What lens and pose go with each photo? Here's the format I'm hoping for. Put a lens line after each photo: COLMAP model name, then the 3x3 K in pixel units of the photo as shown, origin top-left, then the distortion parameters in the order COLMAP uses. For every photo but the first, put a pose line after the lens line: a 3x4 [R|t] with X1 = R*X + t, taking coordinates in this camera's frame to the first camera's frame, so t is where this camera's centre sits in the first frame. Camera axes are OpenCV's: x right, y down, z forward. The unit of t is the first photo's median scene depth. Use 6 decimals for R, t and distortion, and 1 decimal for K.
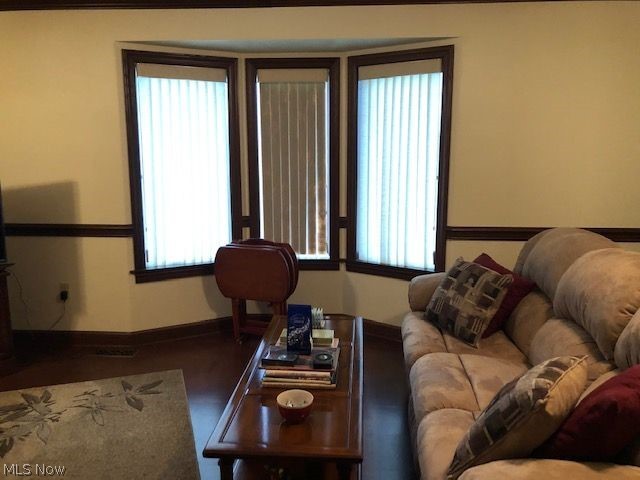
lens RADIAL K [[531.8, 0, 320.0], [0, 531.8, 240.0], [0, 0, 1]] dist [-0.011857, -0.004800]
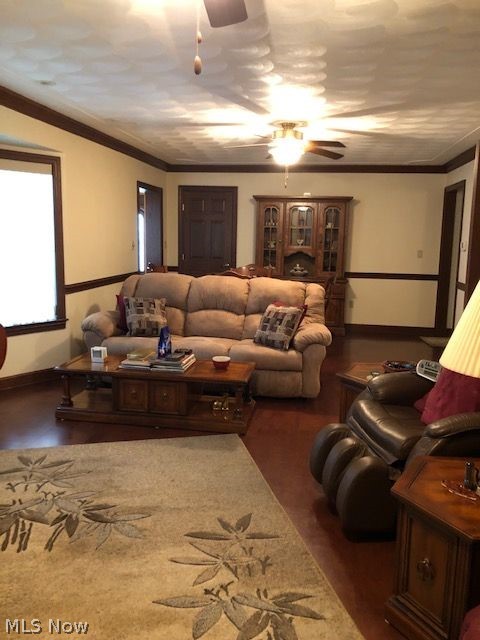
lens RADIAL K [[531.8, 0, 240.0], [0, 531.8, 320.0], [0, 0, 1]] dist [-0.011857, -0.004800]
pose [[0.139300, -0.177842, 0.974150, -1.249513], [0.190696, 0.970145, 0.149843, -0.067461], [-0.971715, 0.164893, 0.169055, 0.385184]]
